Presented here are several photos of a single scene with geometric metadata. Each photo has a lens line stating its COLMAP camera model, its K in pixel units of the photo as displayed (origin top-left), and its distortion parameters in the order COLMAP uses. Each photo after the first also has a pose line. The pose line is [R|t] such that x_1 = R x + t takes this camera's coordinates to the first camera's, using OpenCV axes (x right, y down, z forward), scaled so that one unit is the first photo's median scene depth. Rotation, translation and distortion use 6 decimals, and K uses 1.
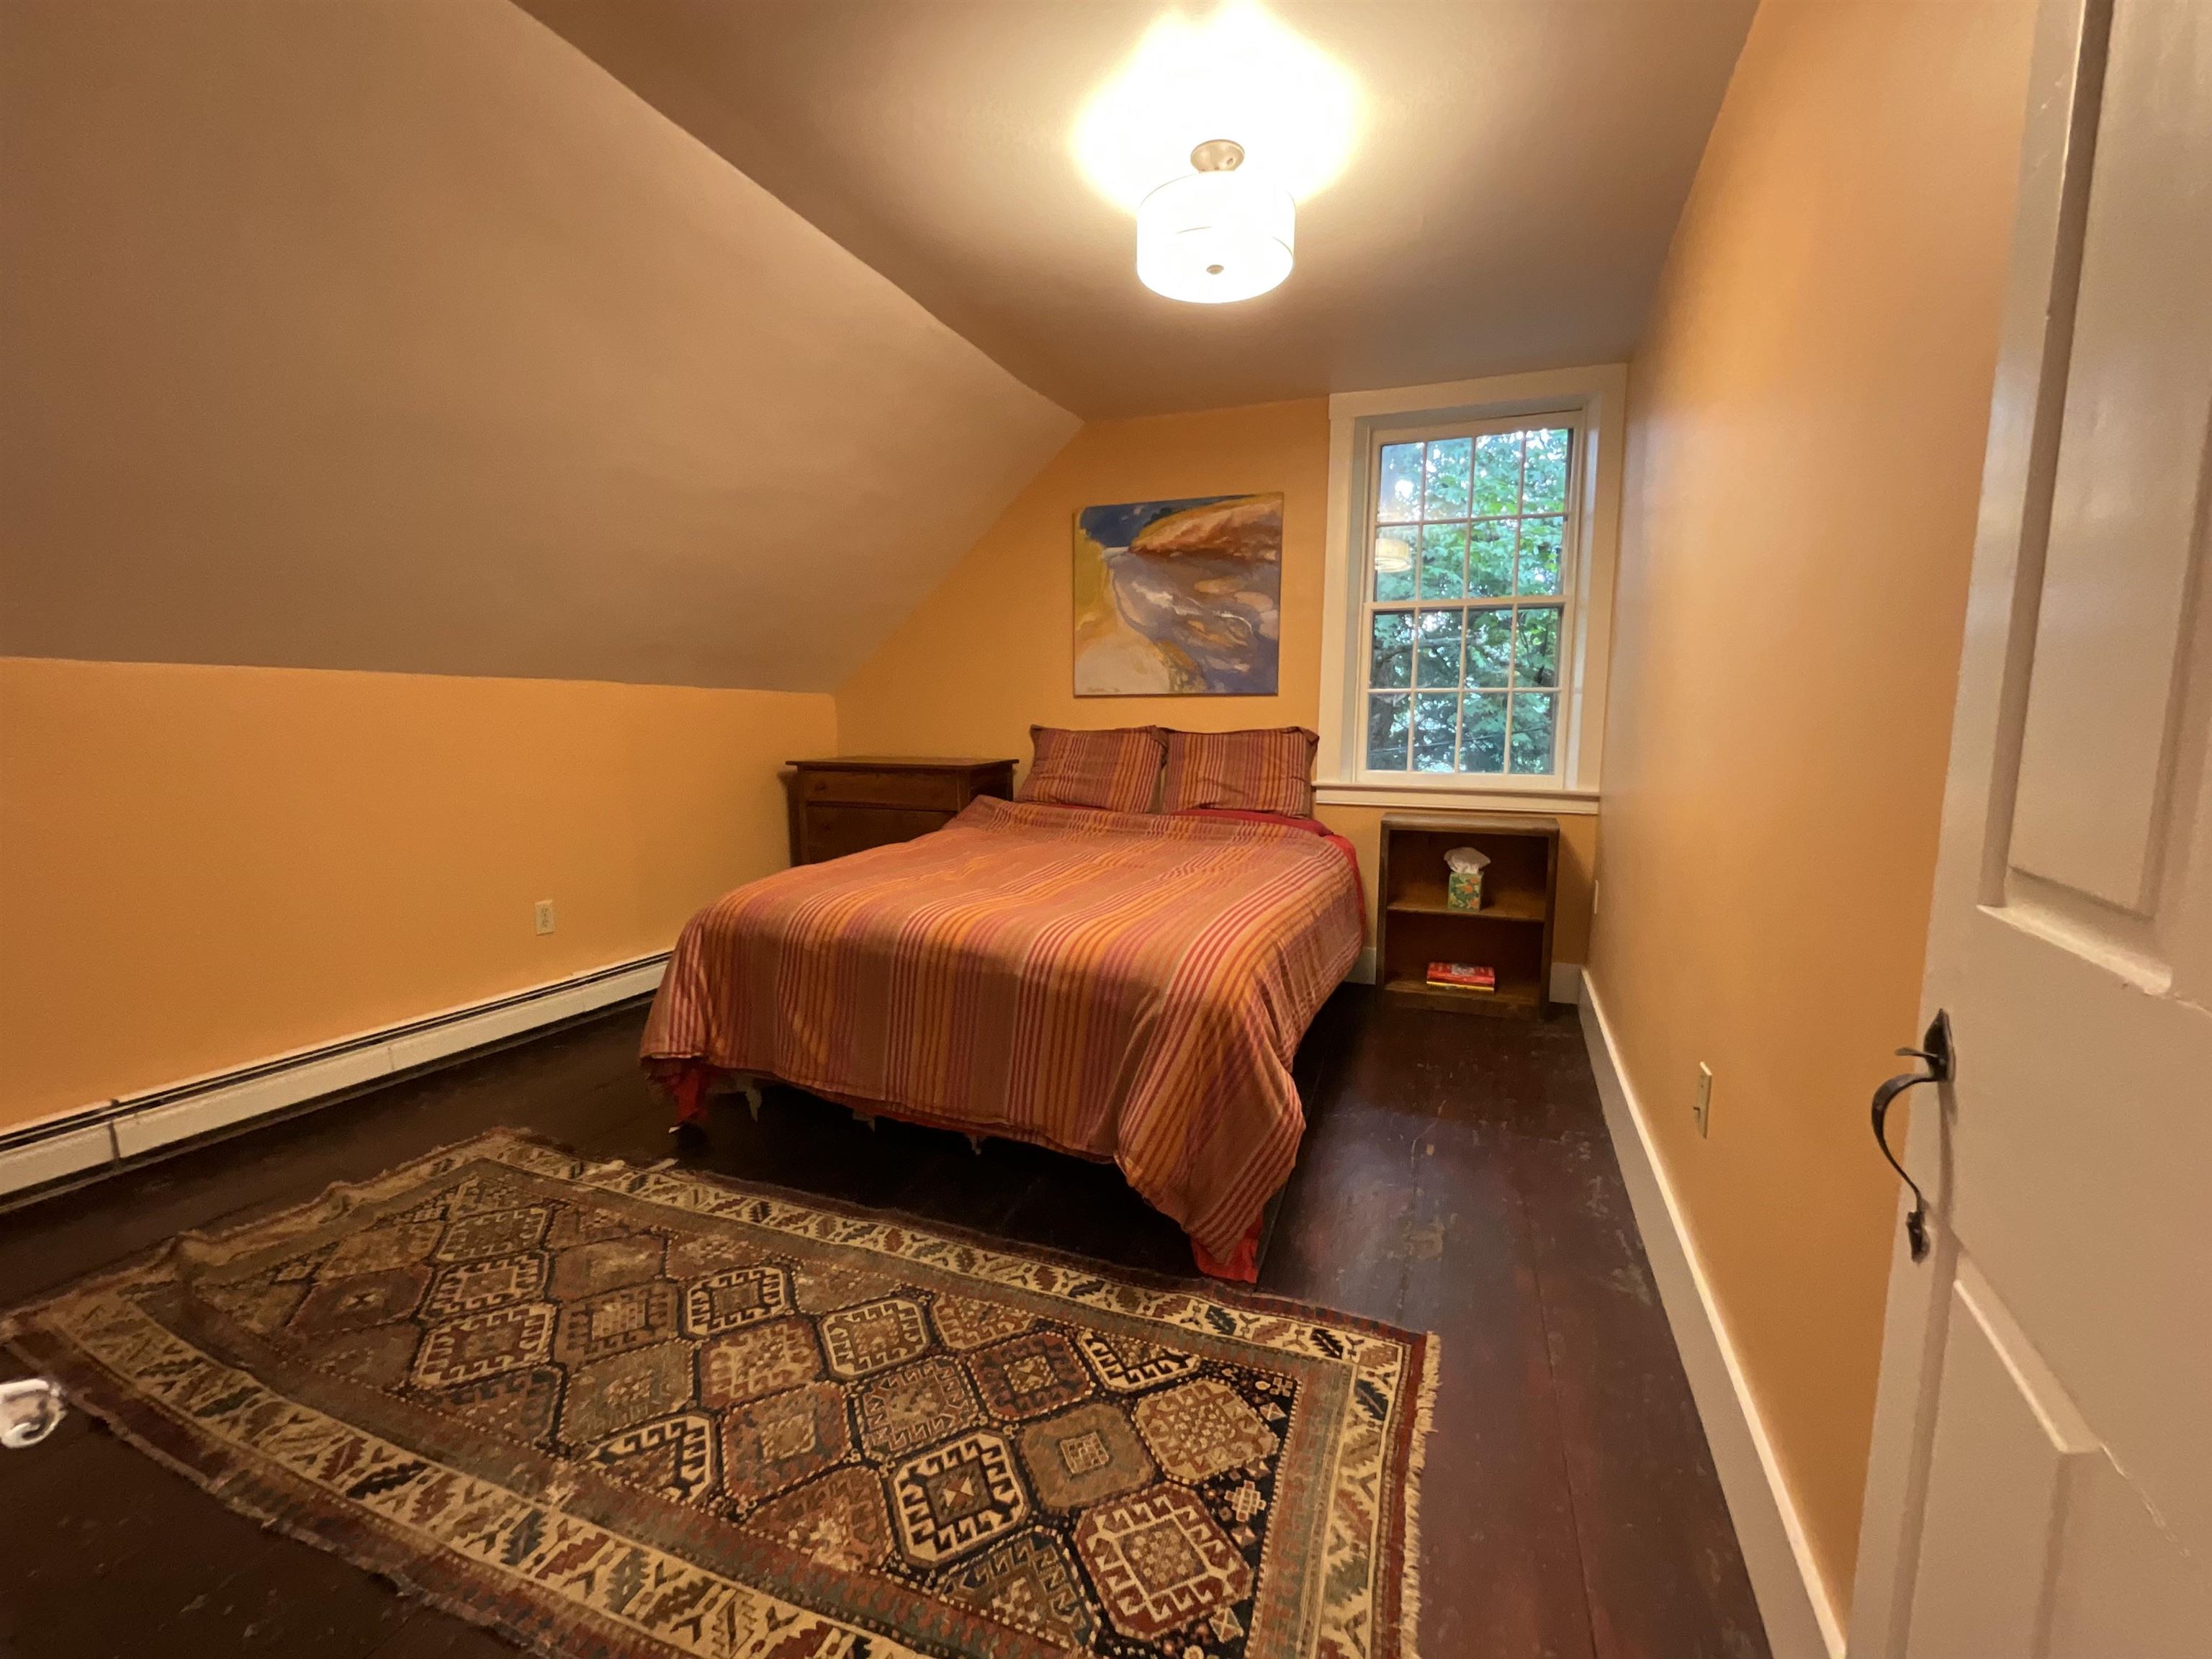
lens RADIAL K [[889.5, 0, 1104.9], [0, 889.5, 830.5], [0, 0, 1]] dist [-0.001733, -0.000706]
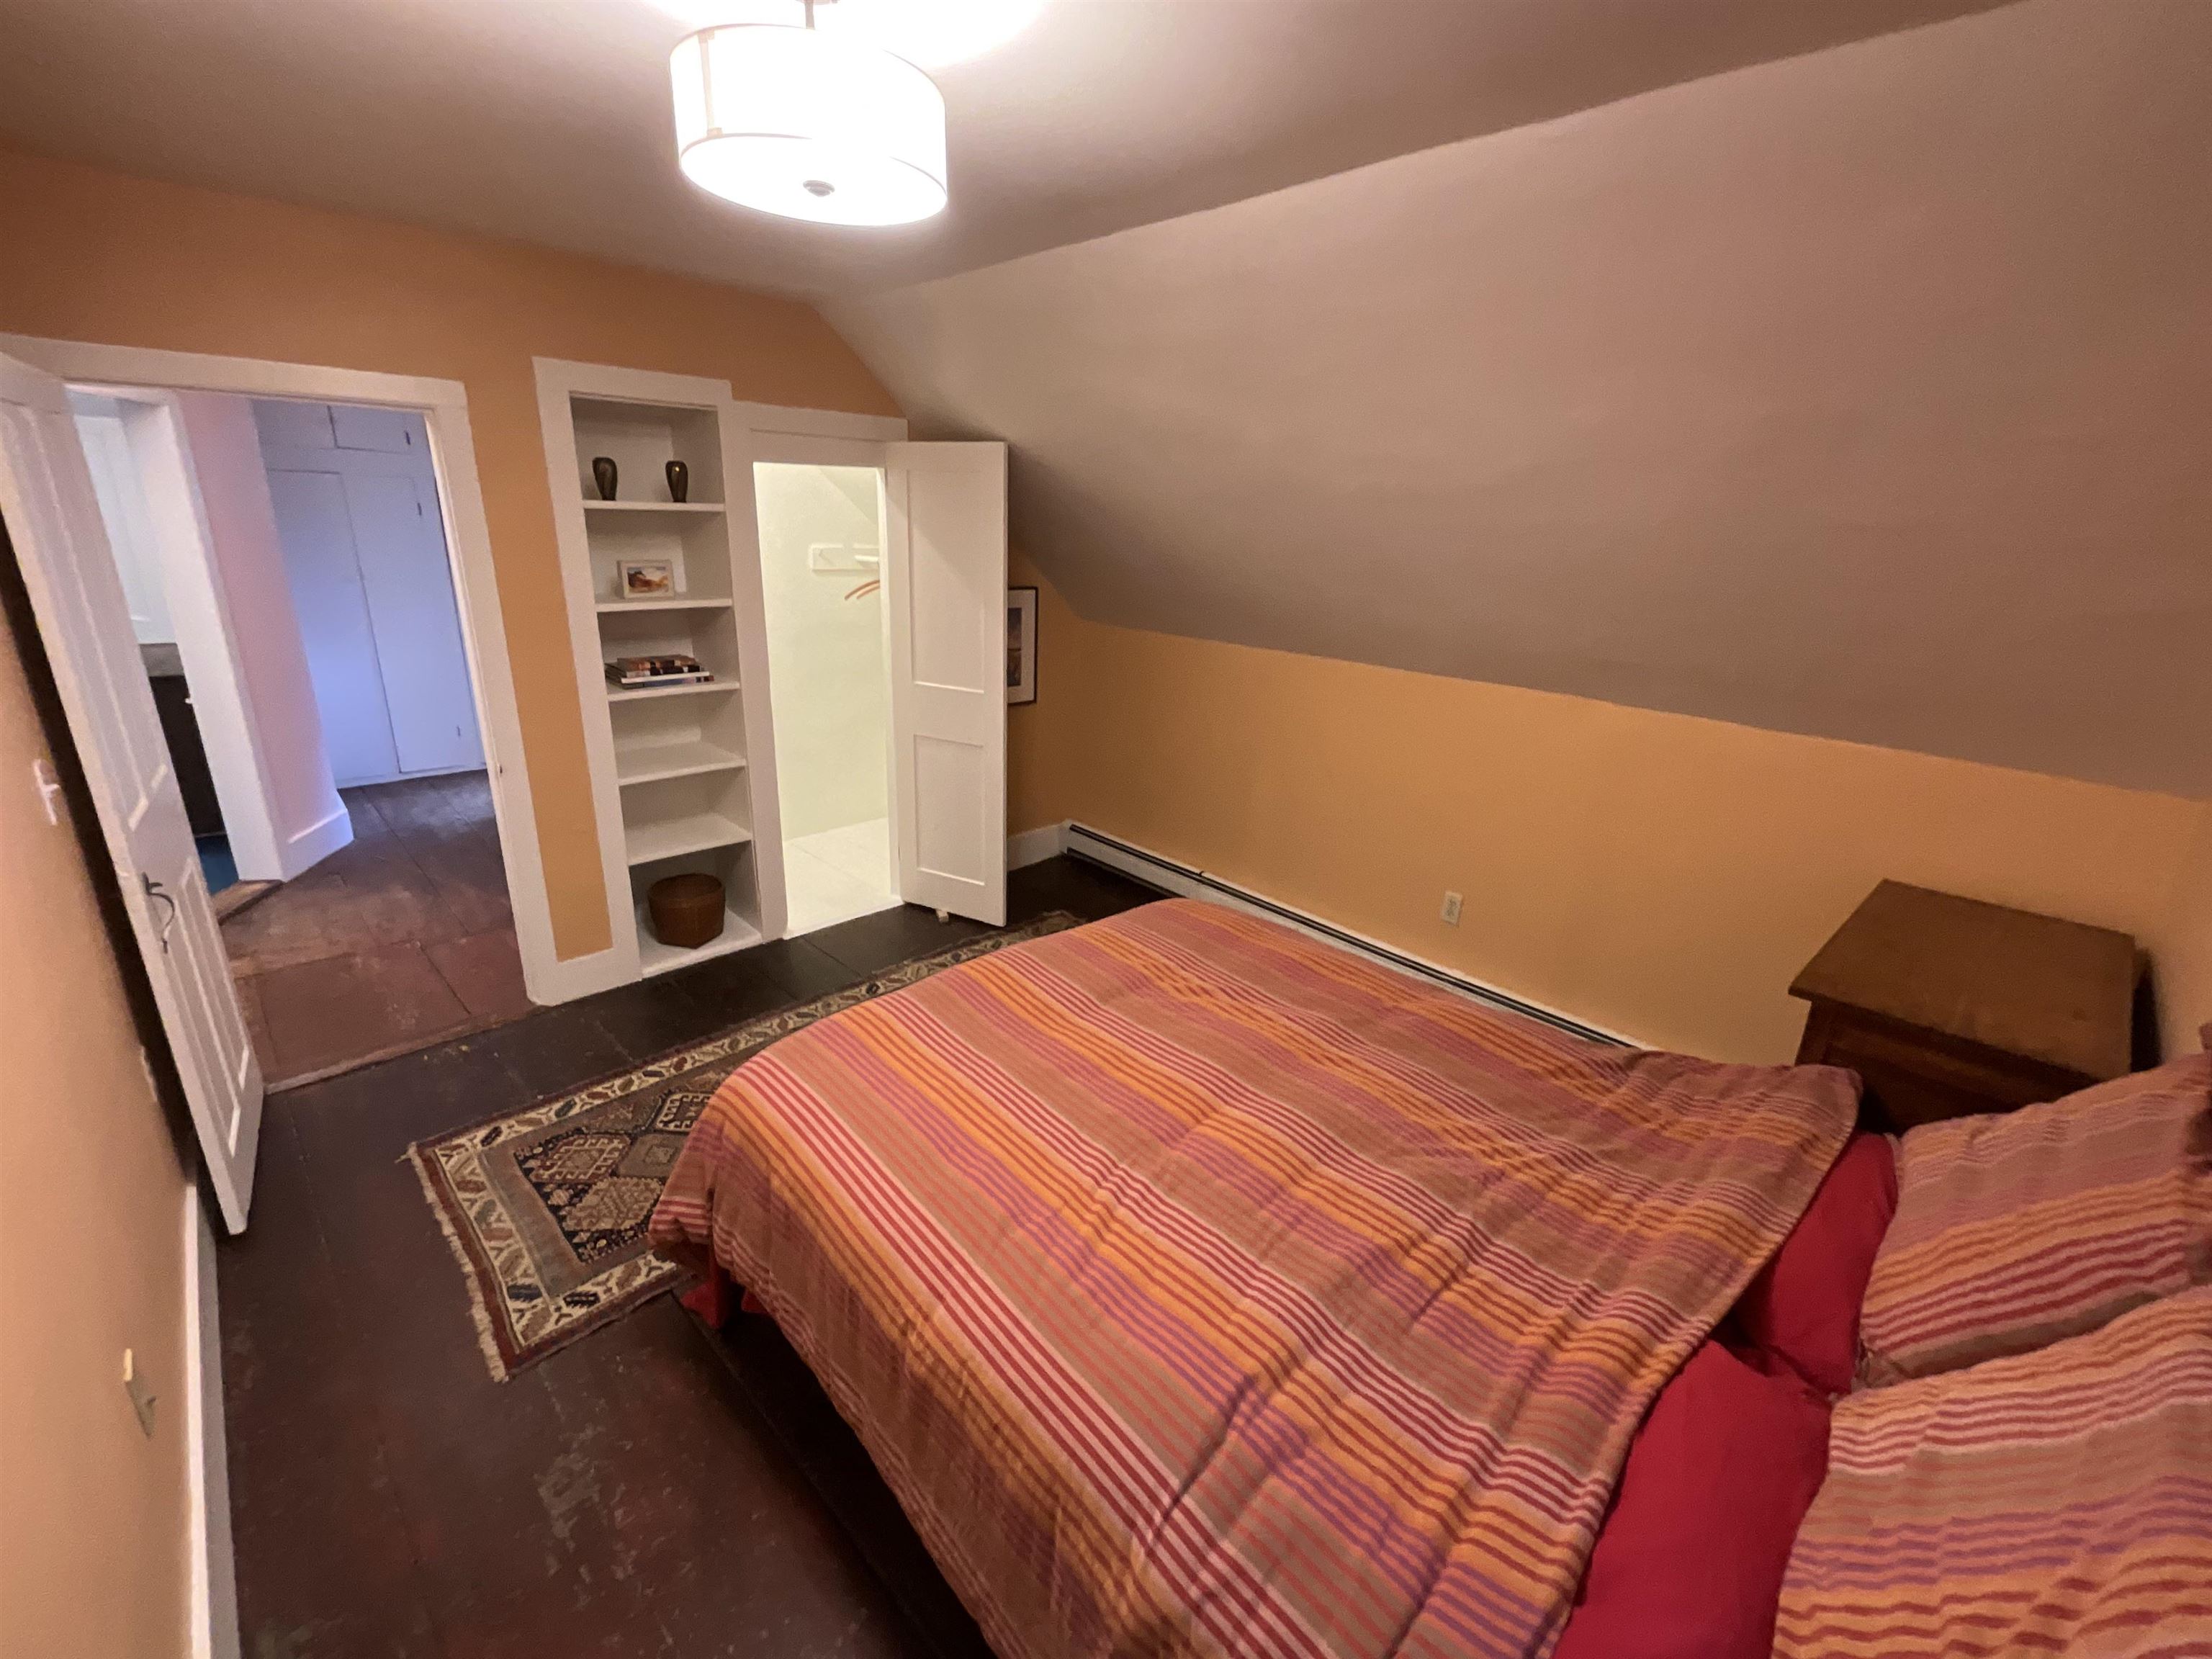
lens RADIAL K [[889.5, 0, 1104.9], [0, 889.5, 830.5], [0, 0, 1]] dist [-0.001733, -0.000706]
pose [[-0.387566, 0.262876, -0.883566, 0.932497], [-0.163762, 0.923600, 0.346619, -0.605092], [0.907180, 0.279033, -0.314906, 1.958326]]
